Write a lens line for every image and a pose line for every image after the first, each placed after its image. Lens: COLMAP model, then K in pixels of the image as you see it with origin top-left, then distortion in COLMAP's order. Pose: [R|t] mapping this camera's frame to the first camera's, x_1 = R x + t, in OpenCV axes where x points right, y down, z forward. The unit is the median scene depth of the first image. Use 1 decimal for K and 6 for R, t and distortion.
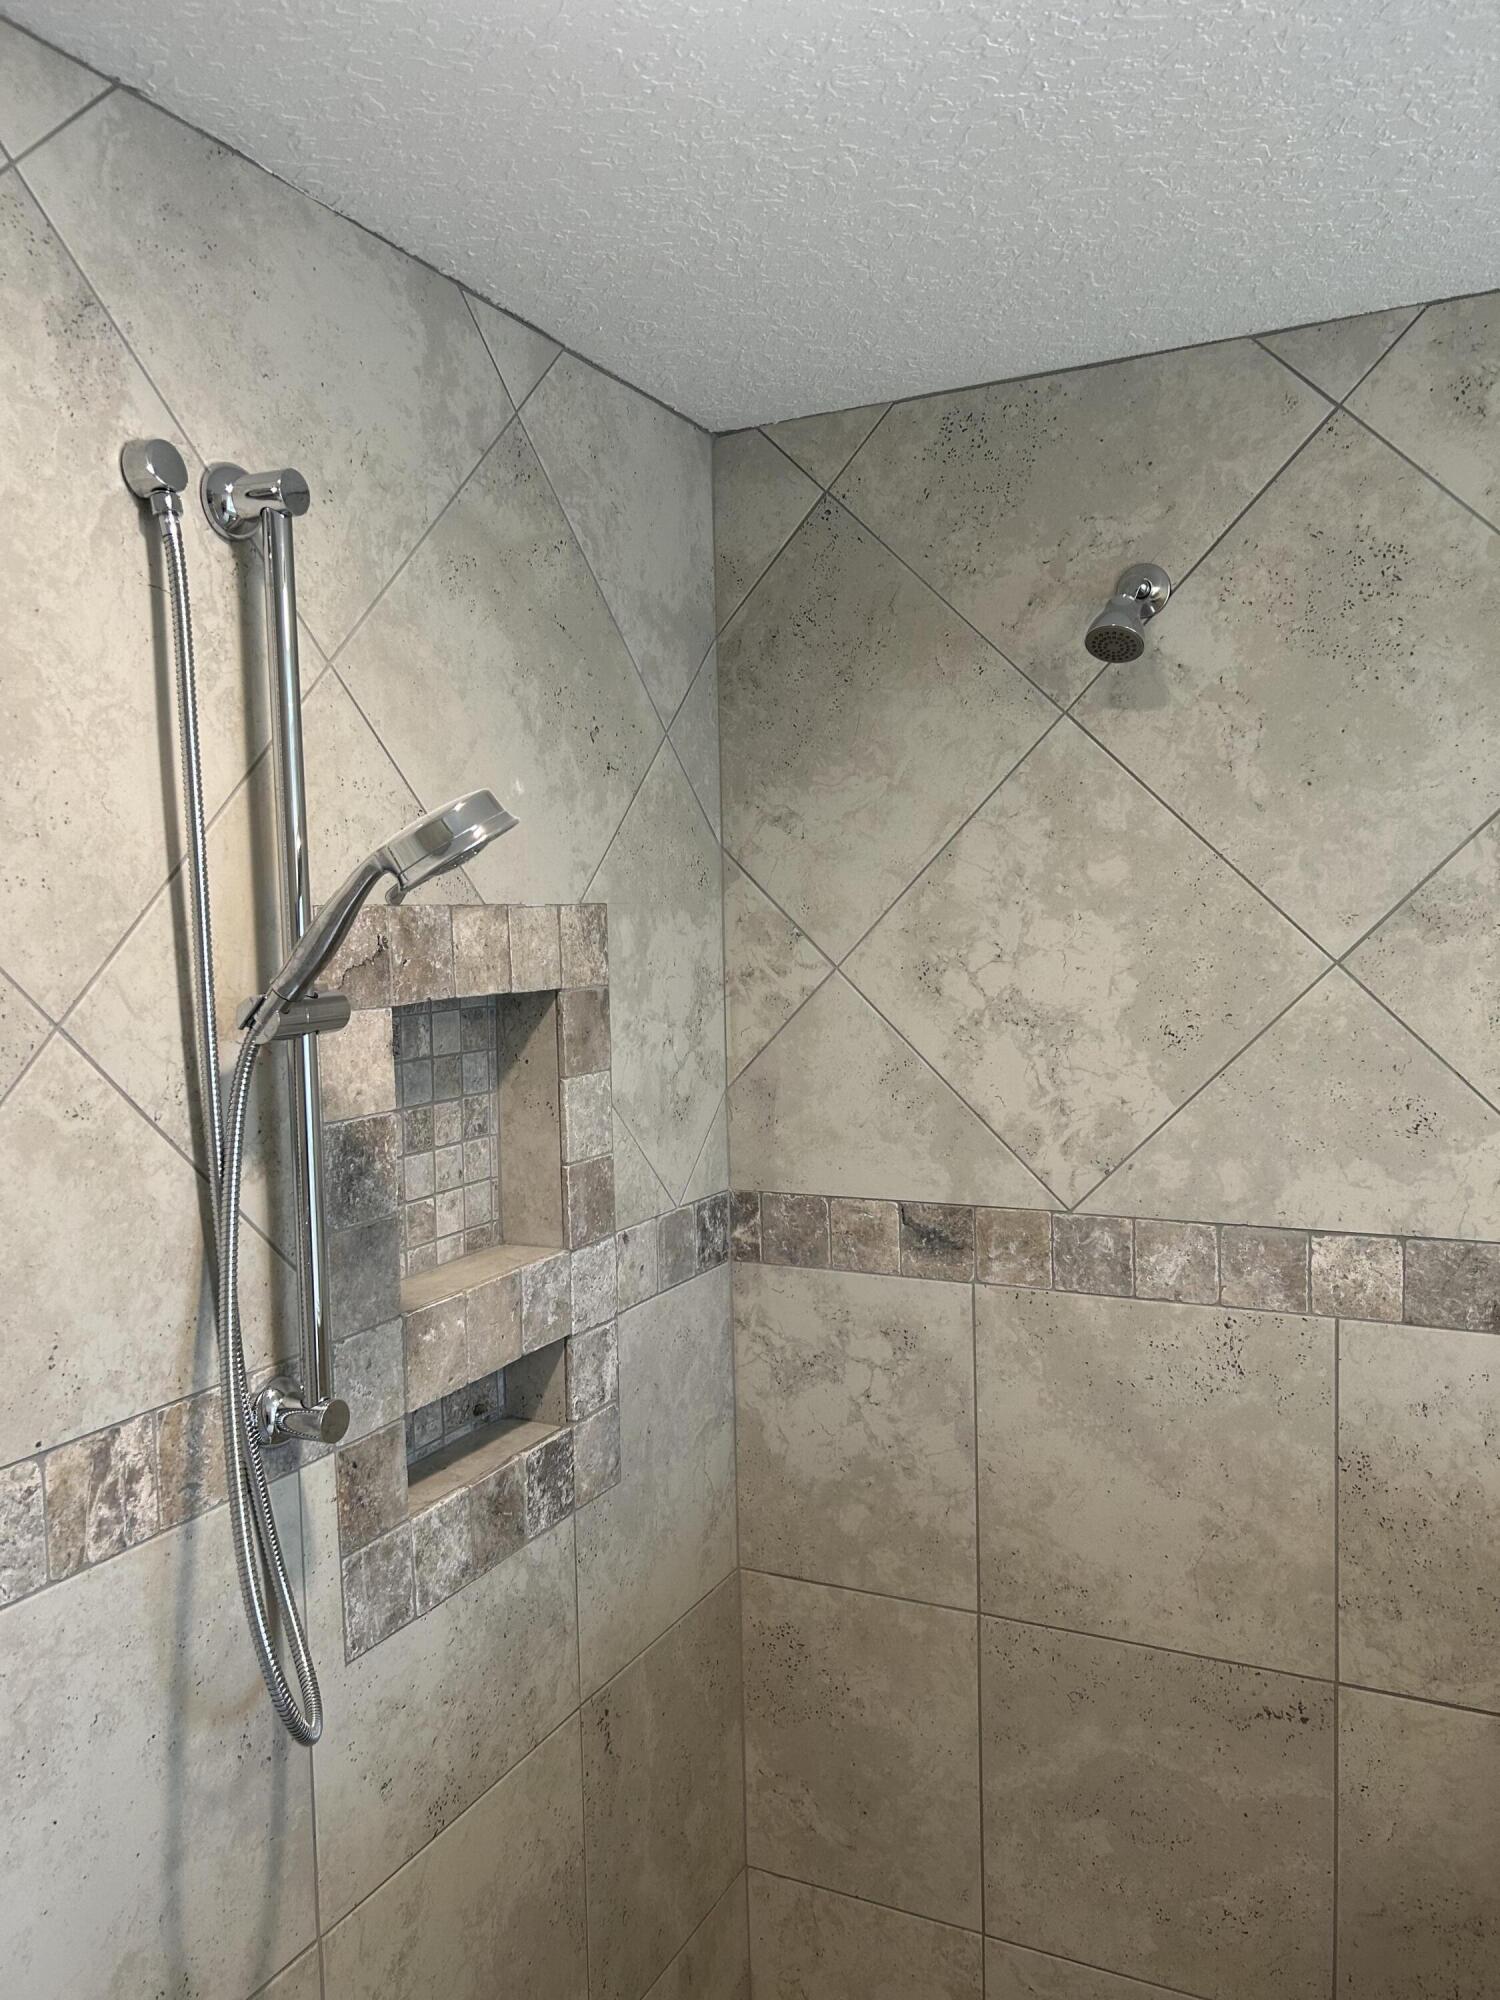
lens RADIAL K [[1511.3, 0, 759.8], [0, 1511.3, 1000.8], [0, 0, 1]] dist [0.043699, -0.053025]
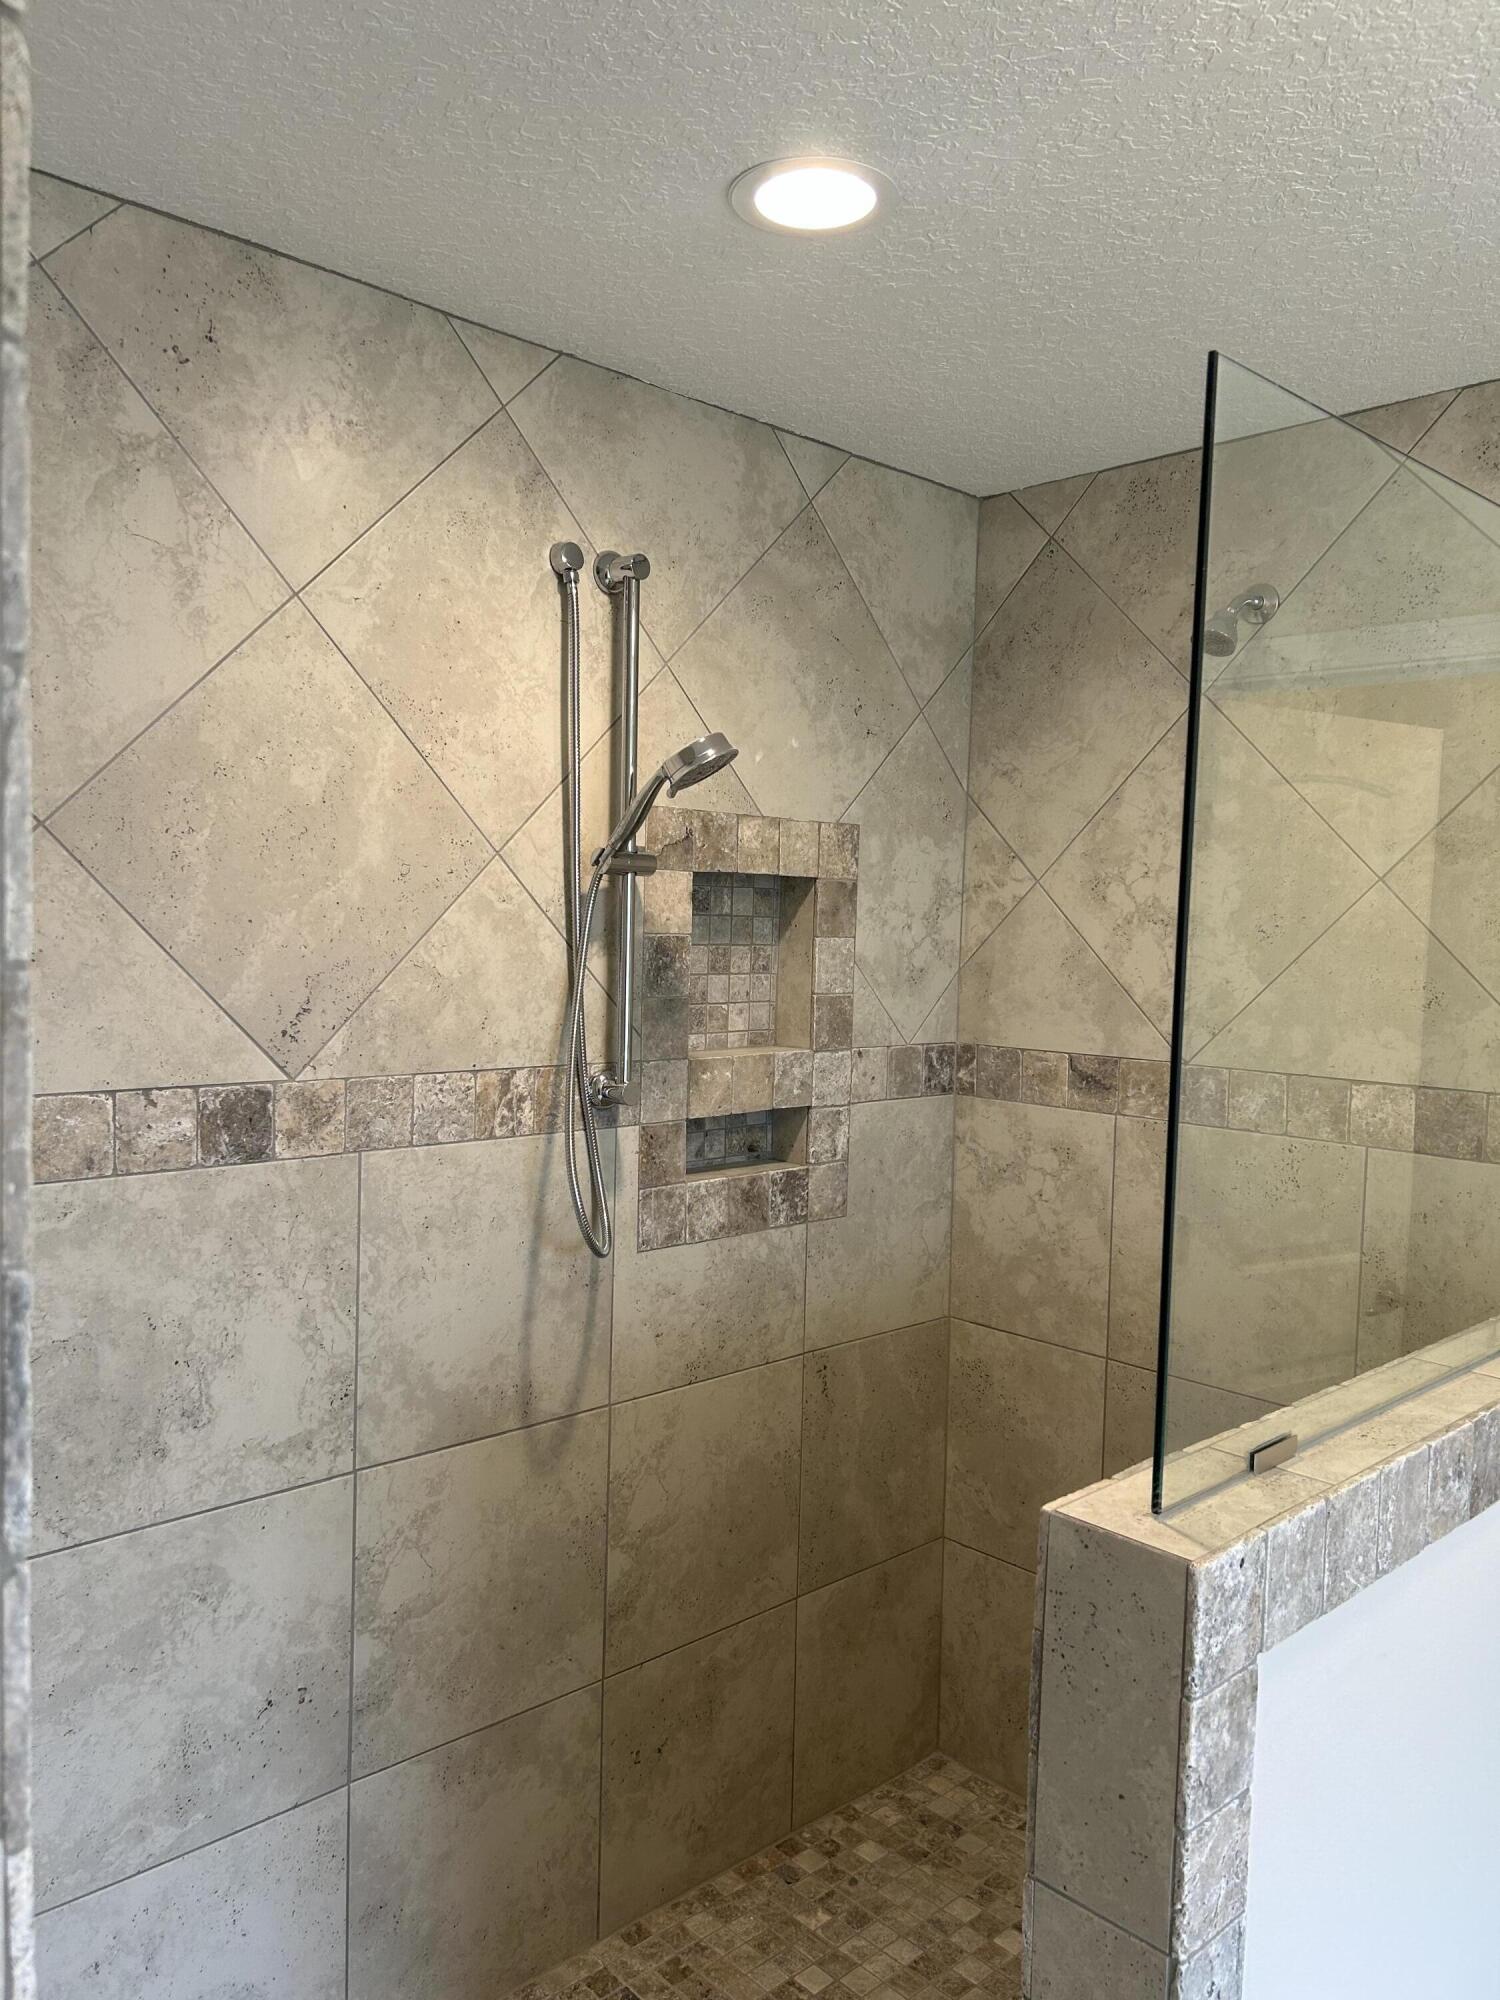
lens RADIAL K [[1511.3, 0, 743.3], [0, 1511.3, 990.0], [0, 0, 1]] dist [0.043699, -0.053025]
pose [[0.939417, 0.061030, -0.337299, 0.316183], [-0.065554, 0.997847, -0.002027, 0.113369], [0.336449, 0.024016, 0.941395, -0.450105]]
